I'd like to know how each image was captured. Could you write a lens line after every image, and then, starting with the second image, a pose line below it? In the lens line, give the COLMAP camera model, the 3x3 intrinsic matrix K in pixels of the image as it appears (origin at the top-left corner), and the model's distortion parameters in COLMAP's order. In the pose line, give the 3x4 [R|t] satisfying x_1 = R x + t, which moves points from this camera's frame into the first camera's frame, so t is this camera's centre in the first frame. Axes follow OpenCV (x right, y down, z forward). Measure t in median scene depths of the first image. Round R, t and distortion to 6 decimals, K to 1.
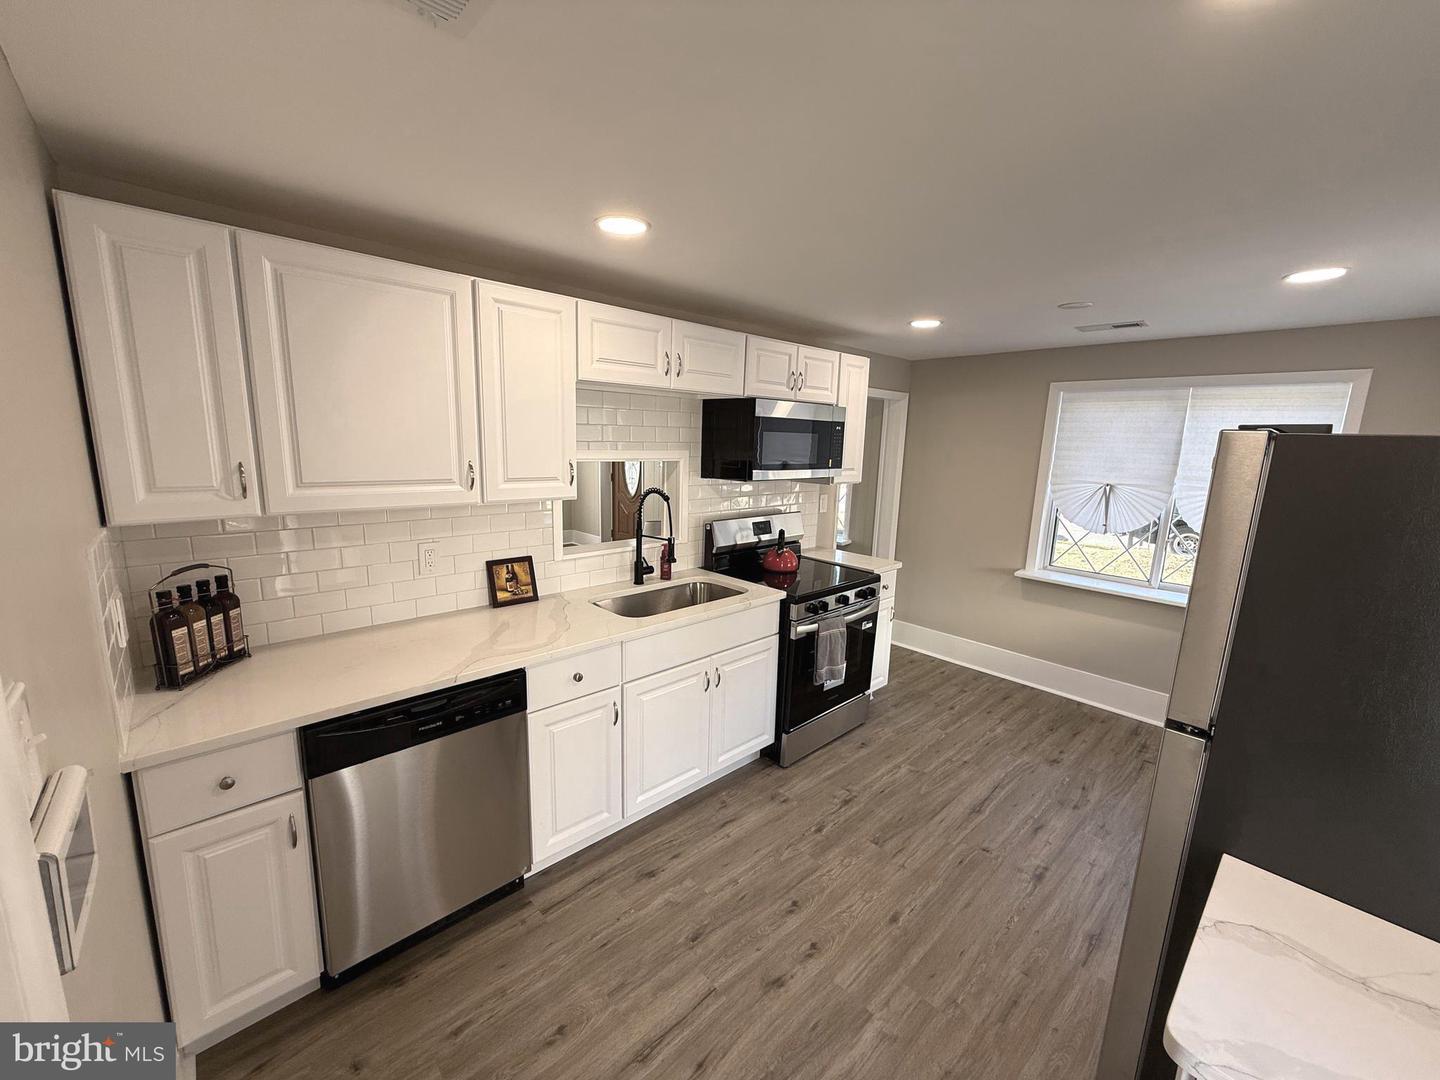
lens RADIAL K [[573.9, 0, 715.4], [0, 573.9, 541.5], [0, 0, 1]] dist [0.000827, 0.000298]
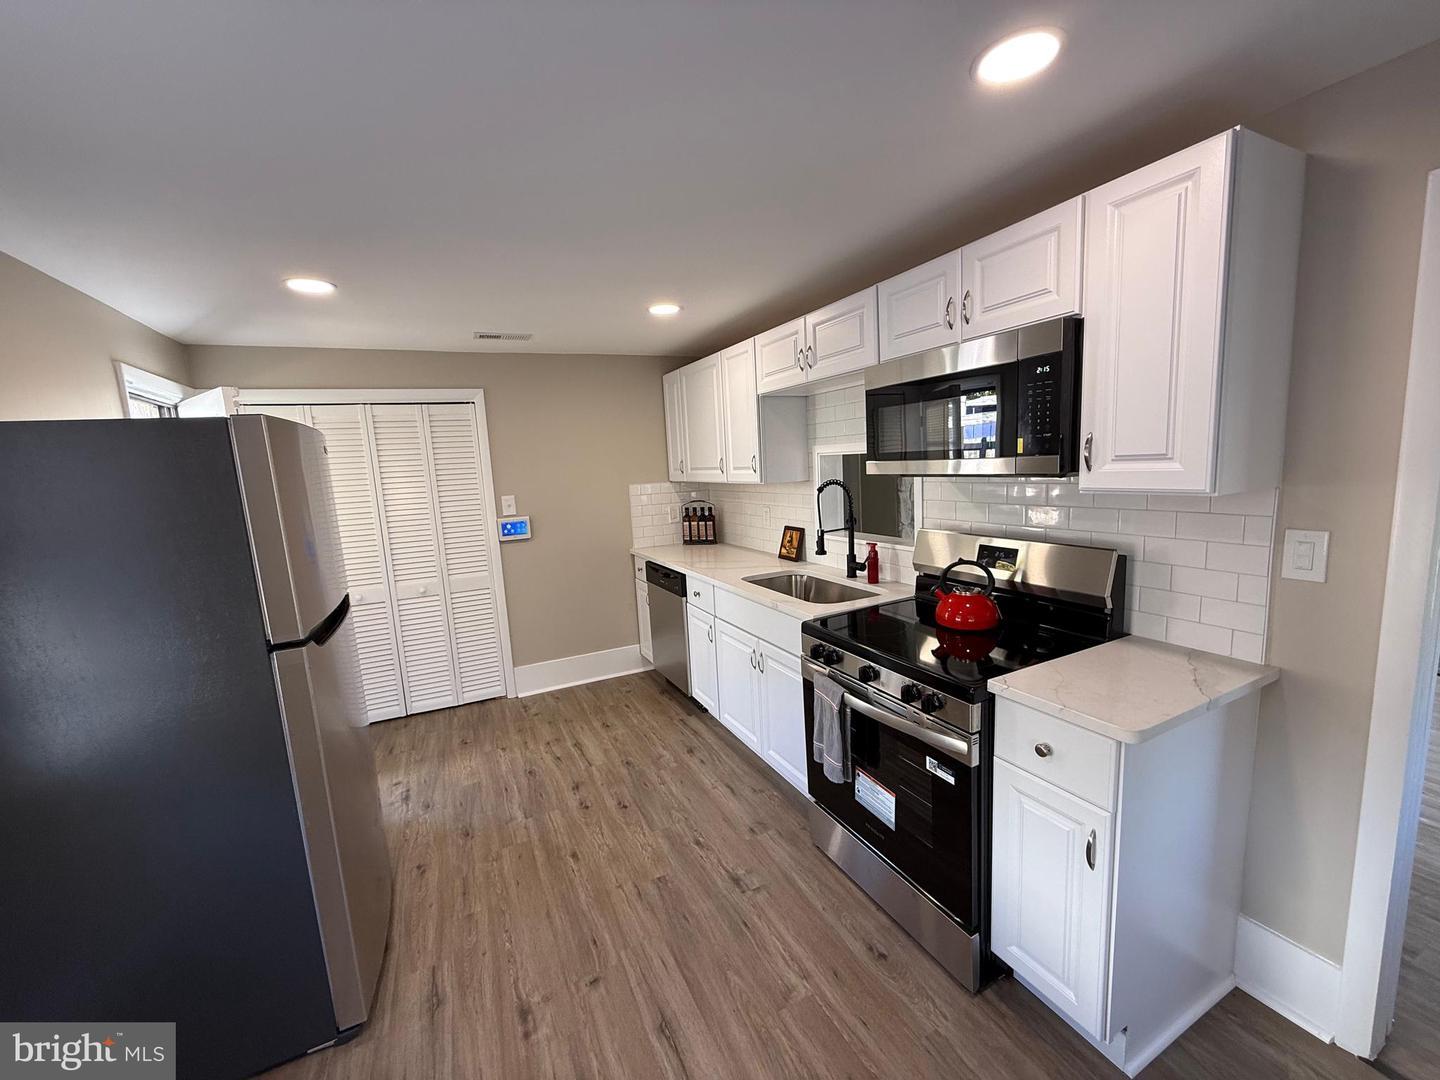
lens RADIAL K [[573.9, 0, 715.4], [0, 573.9, 541.5], [0, 0, 1]] dist [0.000827, 0.000298]
pose [[-0.291651, 0.121403, -0.948789, 1.130699], [-0.126512, 0.978303, 0.164069, -0.155495], [0.948121, 0.167884, -0.269964, 1.348531]]
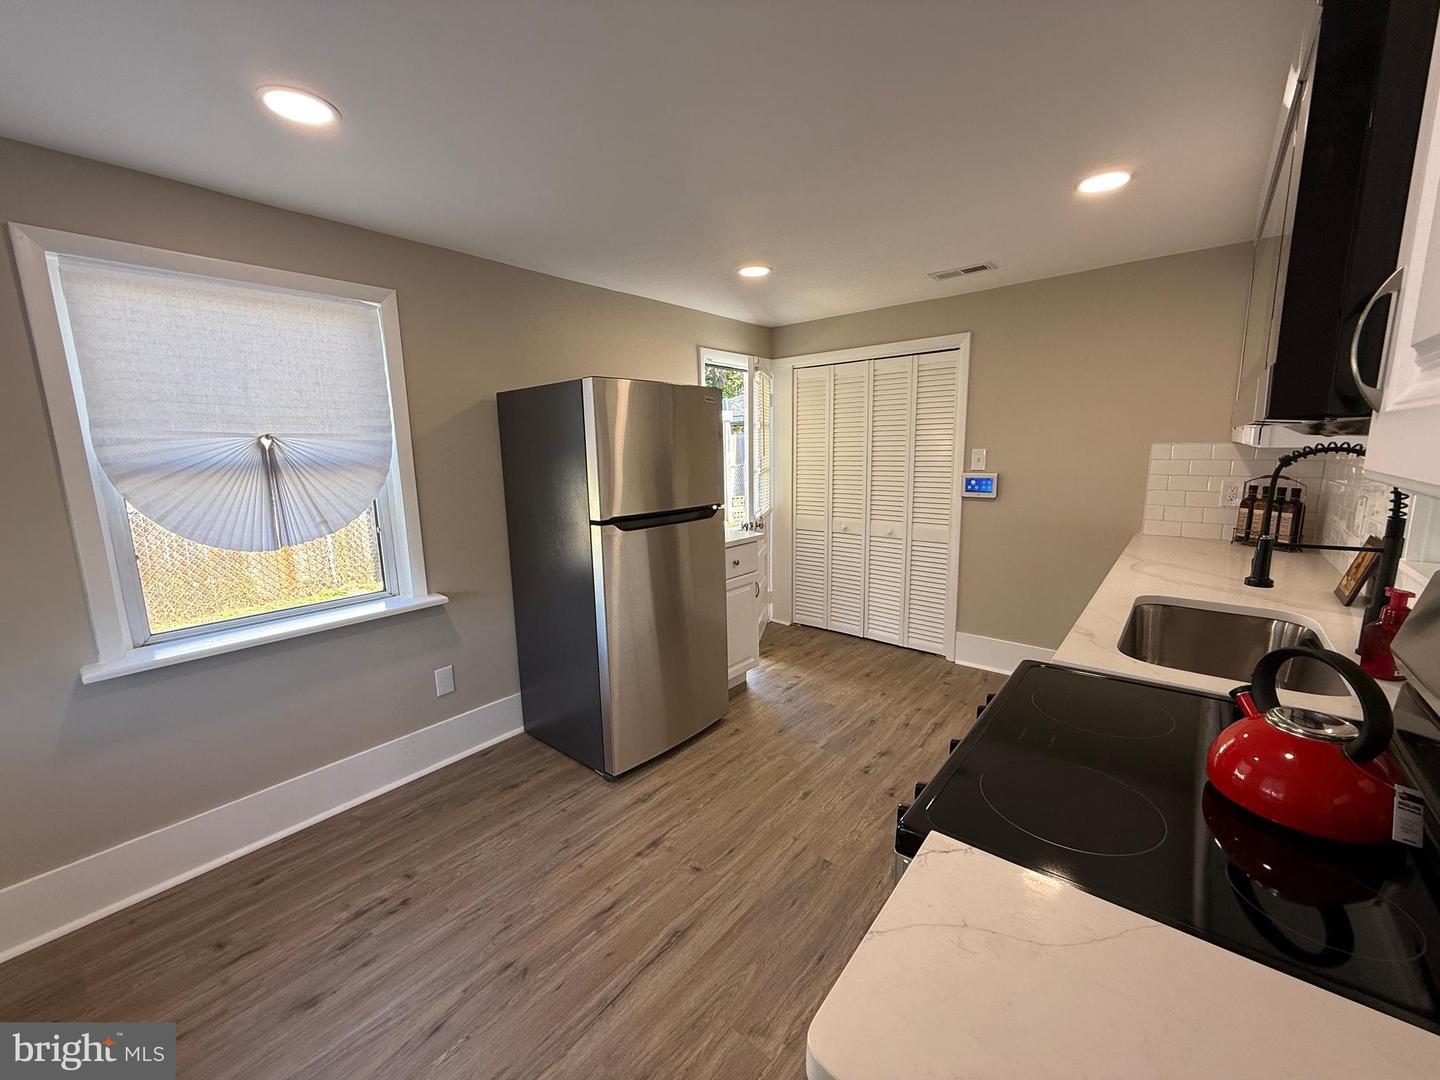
lens RADIAL K [[573.9, 0, 715.4], [0, 573.9, 541.5], [0, 0, 1]] dist [0.000827, 0.000298]
pose [[-0.992124, 0.011832, -0.124696, 0.584404], [-0.031220, 0.940748, 0.337666, -0.199594], [0.121303, 0.338900, -0.932970, 1.744141]]
